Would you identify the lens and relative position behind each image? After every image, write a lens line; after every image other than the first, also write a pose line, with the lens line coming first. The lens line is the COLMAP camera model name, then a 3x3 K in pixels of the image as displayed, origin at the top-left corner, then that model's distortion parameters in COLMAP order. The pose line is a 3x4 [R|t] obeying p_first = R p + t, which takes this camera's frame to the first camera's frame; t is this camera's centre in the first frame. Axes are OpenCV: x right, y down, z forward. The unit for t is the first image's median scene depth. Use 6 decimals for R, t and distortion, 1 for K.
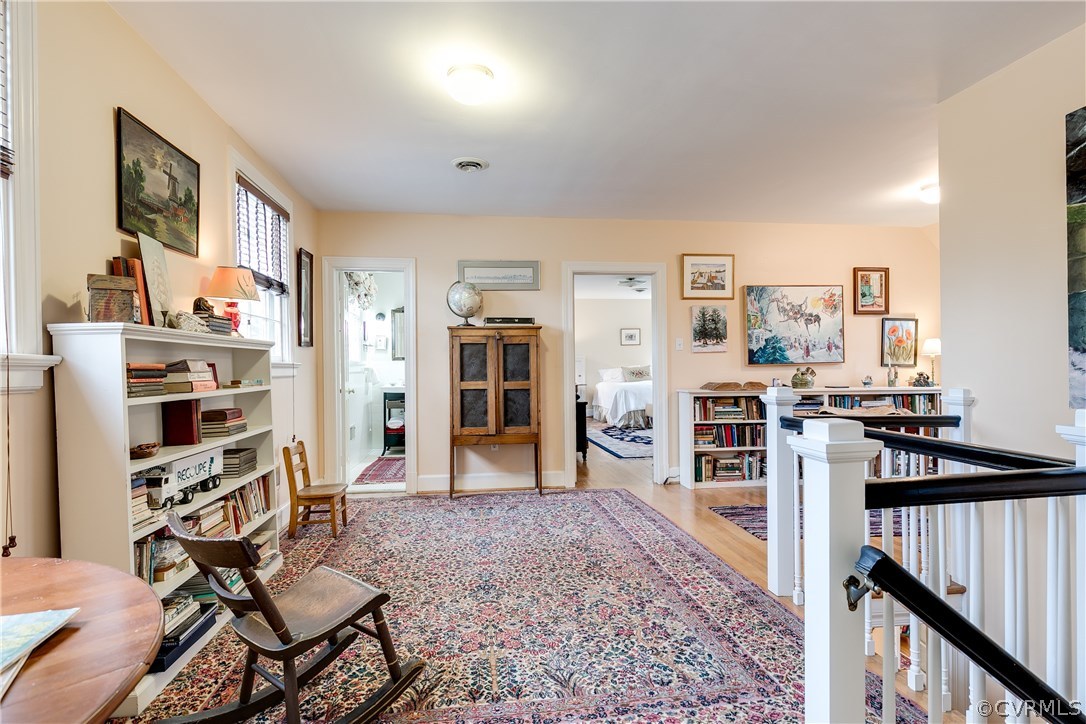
lens RADIAL K [[545.7, 0, 549.1], [0, 545.7, 366.2], [0, 0, 1]] dist [-0.001067, -0.000146]
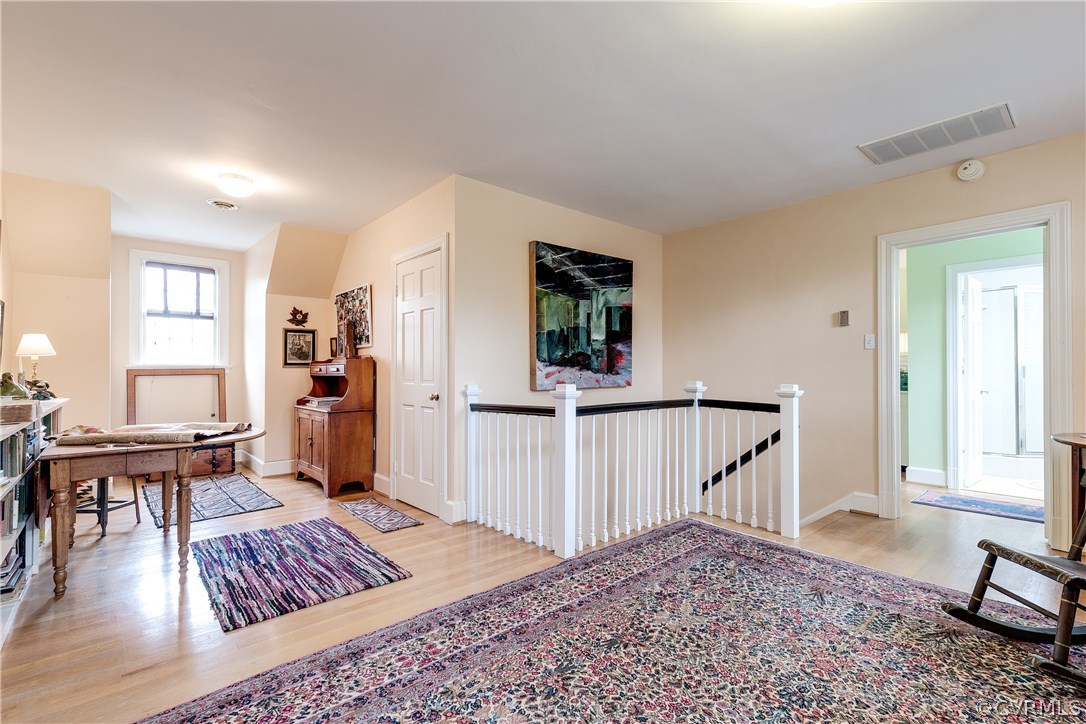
lens RADIAL K [[489.6, 0, 551.2], [0, 489.6, 366.7], [0, 0, 1]] dist [0.005632, -0.000583]
pose [[-0.544623, 0.013505, 0.838572, -0.548294], [0.005800, 0.999907, -0.012337, 0.013201], [-0.838661, -0.001855, -0.544651, 1.881778]]
